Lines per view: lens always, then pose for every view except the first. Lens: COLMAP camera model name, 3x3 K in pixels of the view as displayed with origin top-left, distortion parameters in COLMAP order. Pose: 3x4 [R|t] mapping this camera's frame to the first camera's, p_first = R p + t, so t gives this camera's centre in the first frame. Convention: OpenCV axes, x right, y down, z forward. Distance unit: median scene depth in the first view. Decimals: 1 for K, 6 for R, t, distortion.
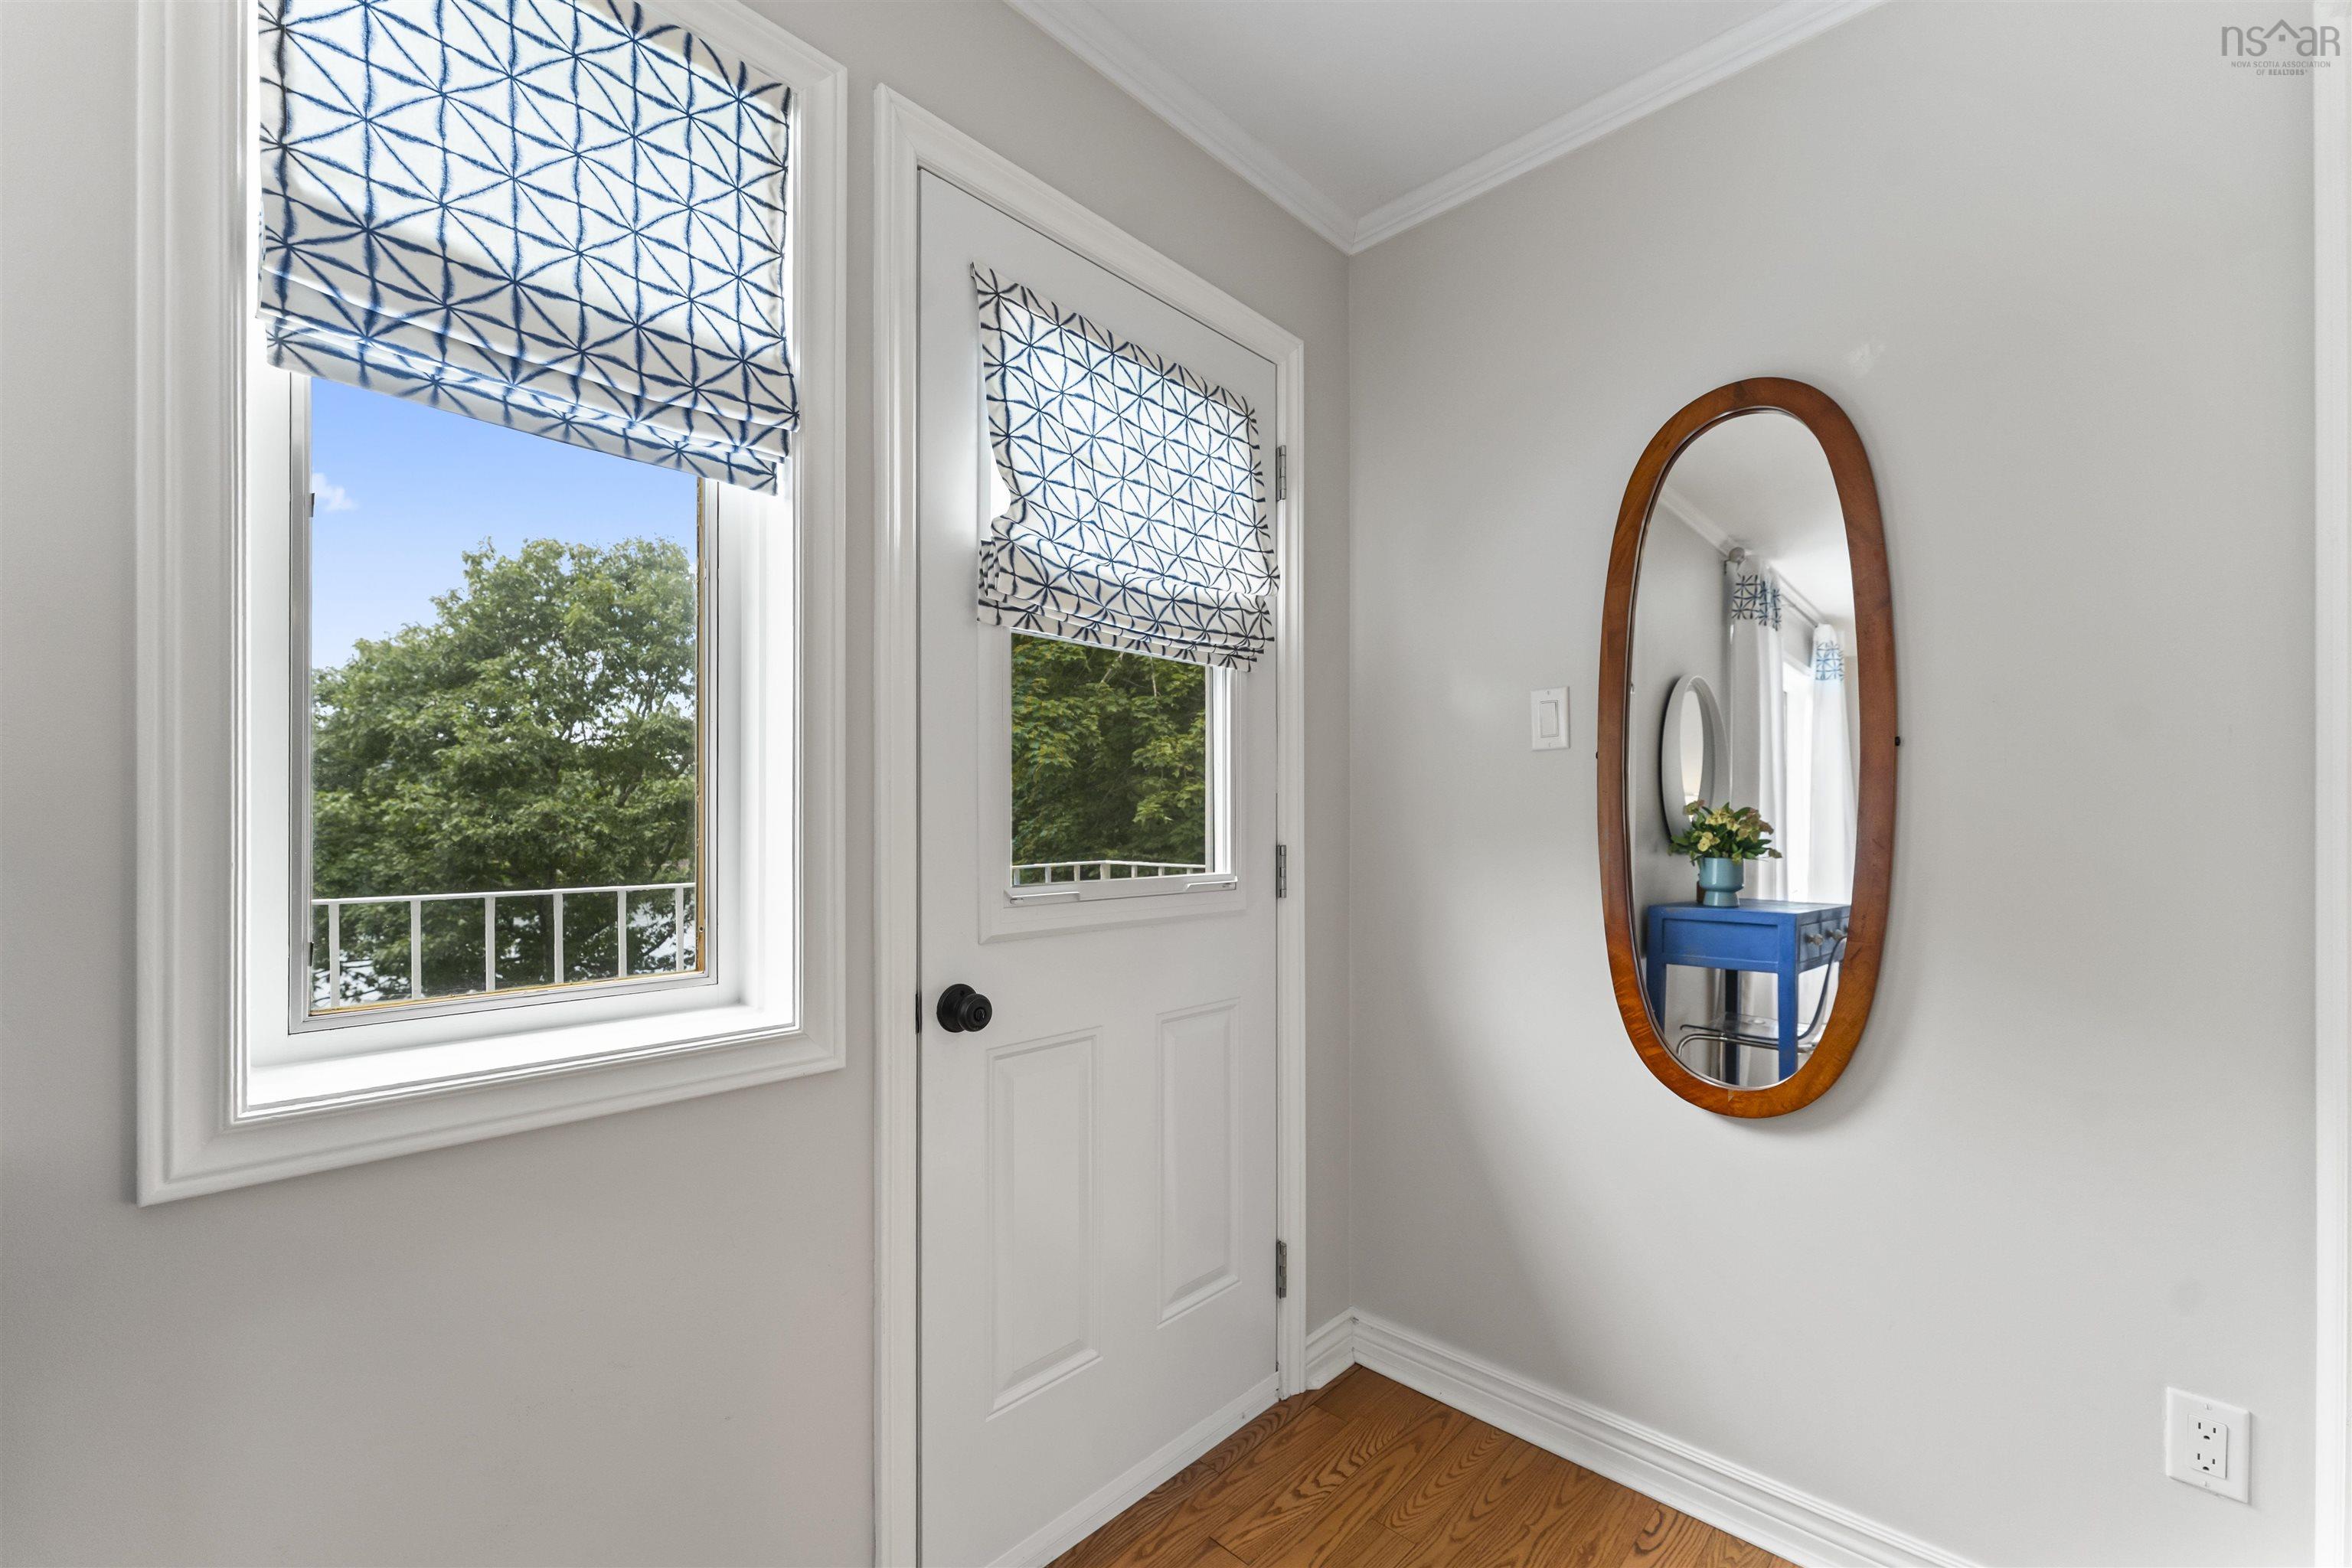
lens RADIAL K [[960.2, 0, 1141.9], [0, 960.2, 825.1], [0, 0, 1]] dist [0.000781, -0.000188]
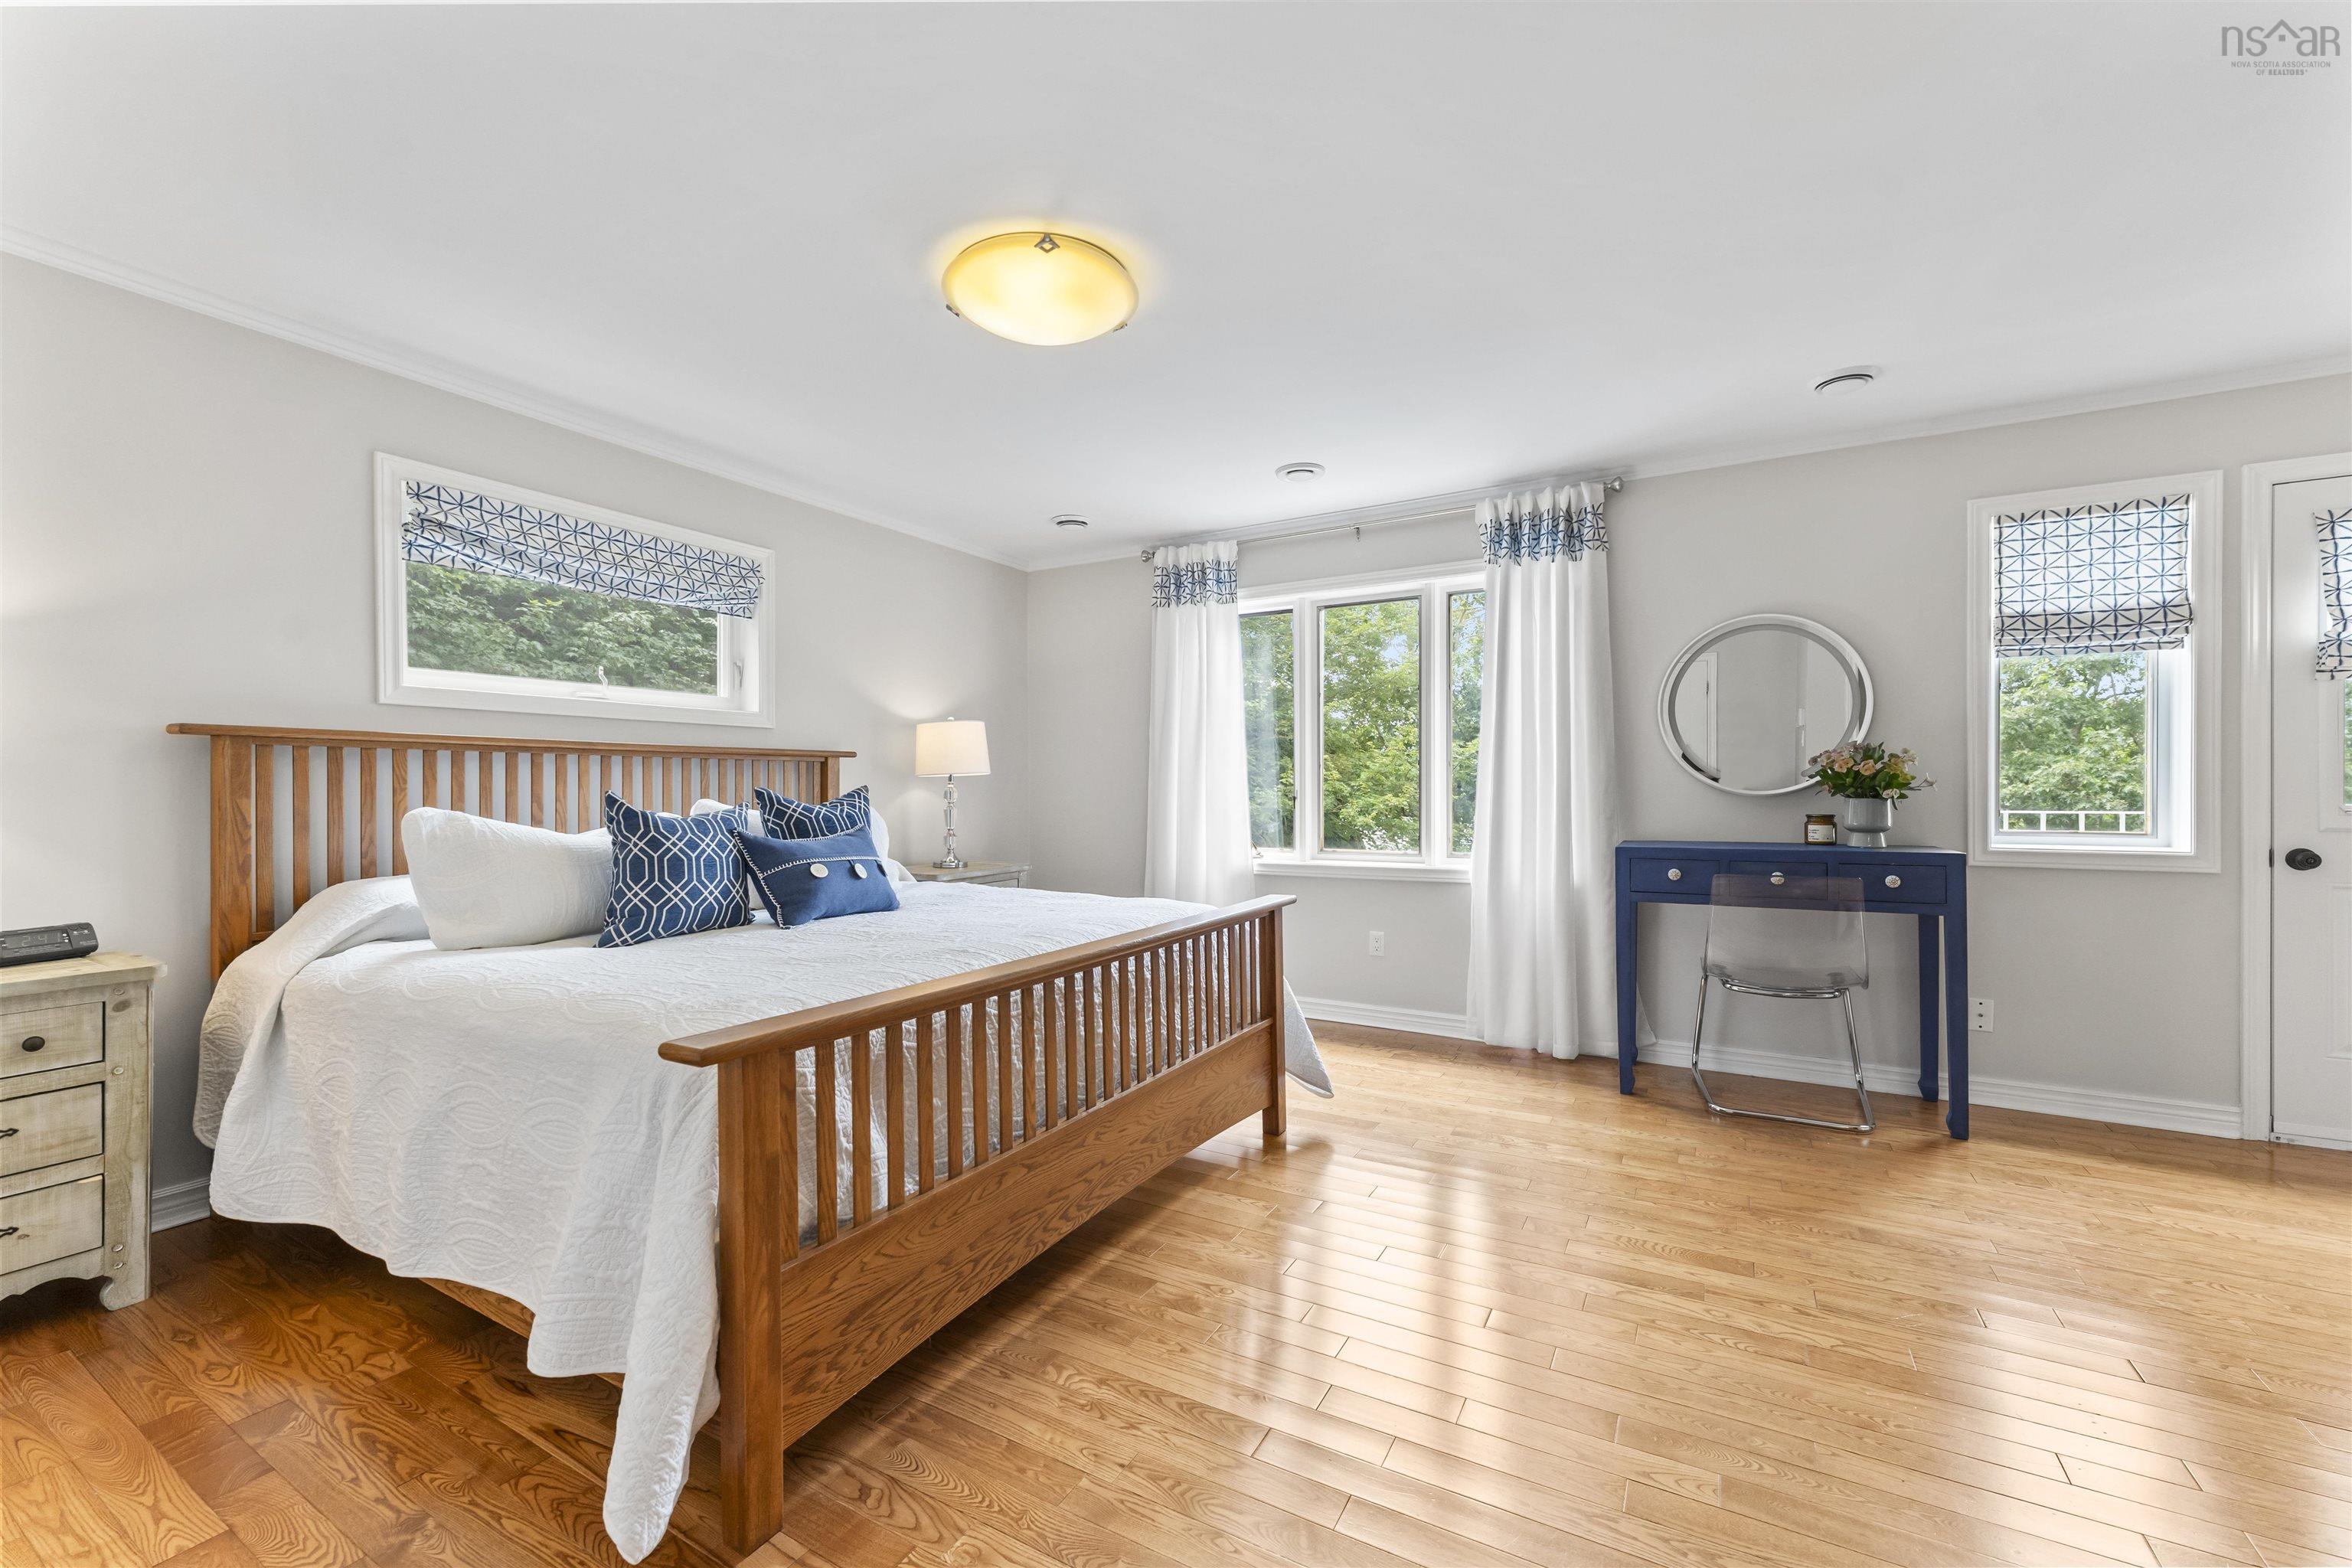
lens RADIAL K [[960.2, 0, 1156.7], [0, 960.2, 791.0], [0, 0, 1]] dist [0.000781, -0.000188]
pose [[0.256103, 0.002985, -0.966645, 0.335568], [0.000316, 0.999995, 0.003172, 0.007619], [0.966650, -0.001118, 0.256100, -0.554946]]
